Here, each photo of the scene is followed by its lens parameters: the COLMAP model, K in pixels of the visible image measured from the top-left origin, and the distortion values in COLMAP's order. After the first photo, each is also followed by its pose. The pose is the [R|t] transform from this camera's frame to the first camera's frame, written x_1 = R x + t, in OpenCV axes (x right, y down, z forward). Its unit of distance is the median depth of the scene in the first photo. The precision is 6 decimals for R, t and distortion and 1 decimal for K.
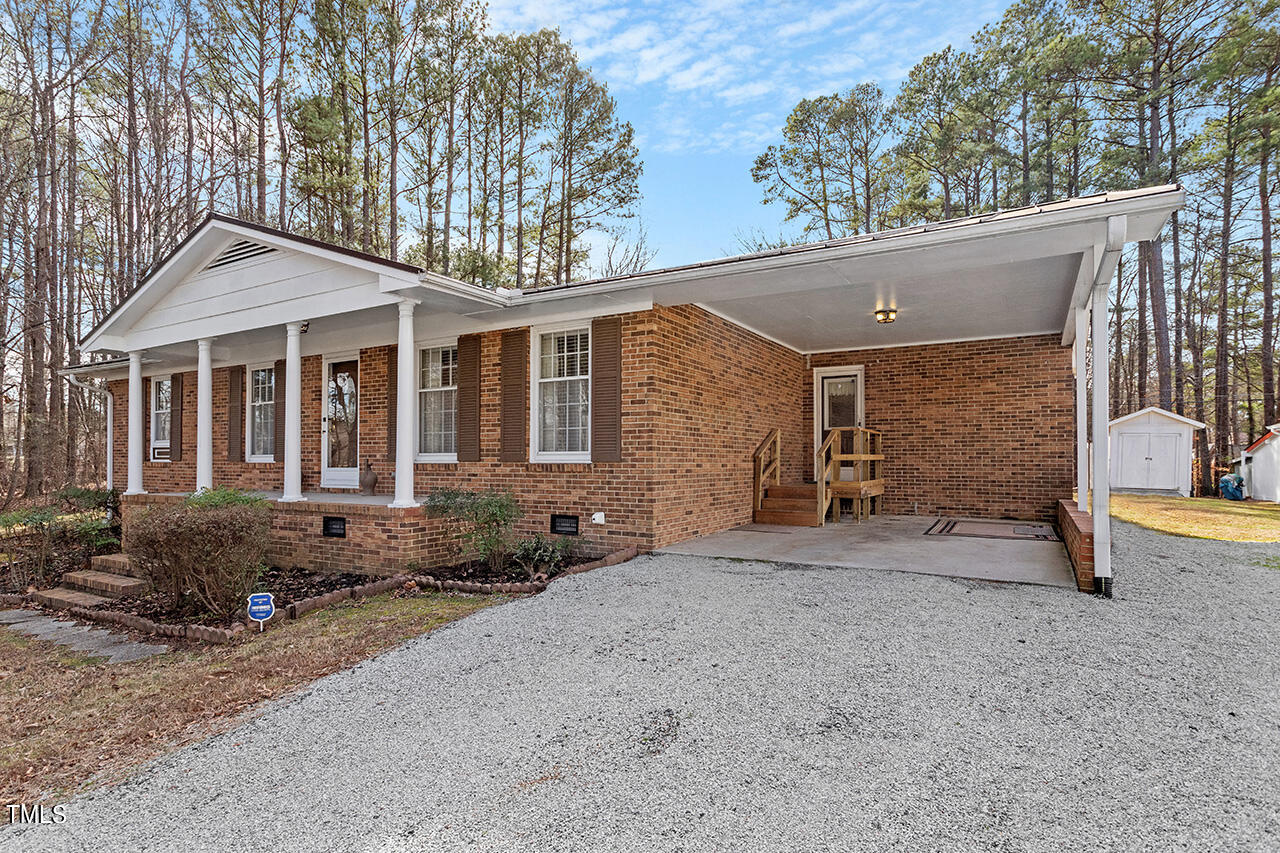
lens RADIAL K [[609.7, 0, 681.1], [0, 609.7, 458.6], [0, 0, 1]] dist [0.001311, -0.000242]
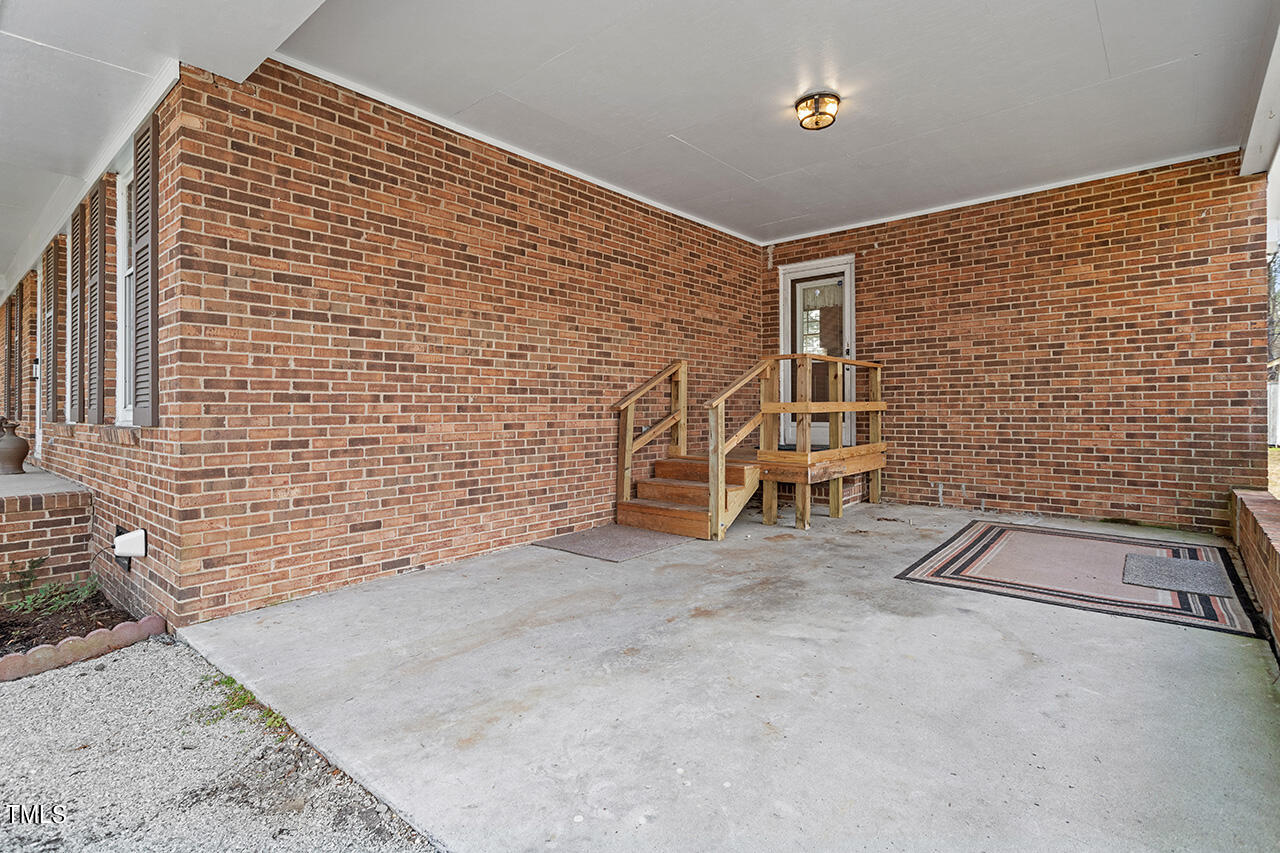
lens RADIAL K [[609.7, 0, 643.6], [0, 609.7, 415.2], [0, 0, 1]] dist [0.001311, -0.000242]
pose [[0.981615, -0.006763, -0.190754, 0.234497], [0.009454, 0.999868, 0.013199, -0.003633], [0.190639, -0.014760, 0.981549, 0.406345]]
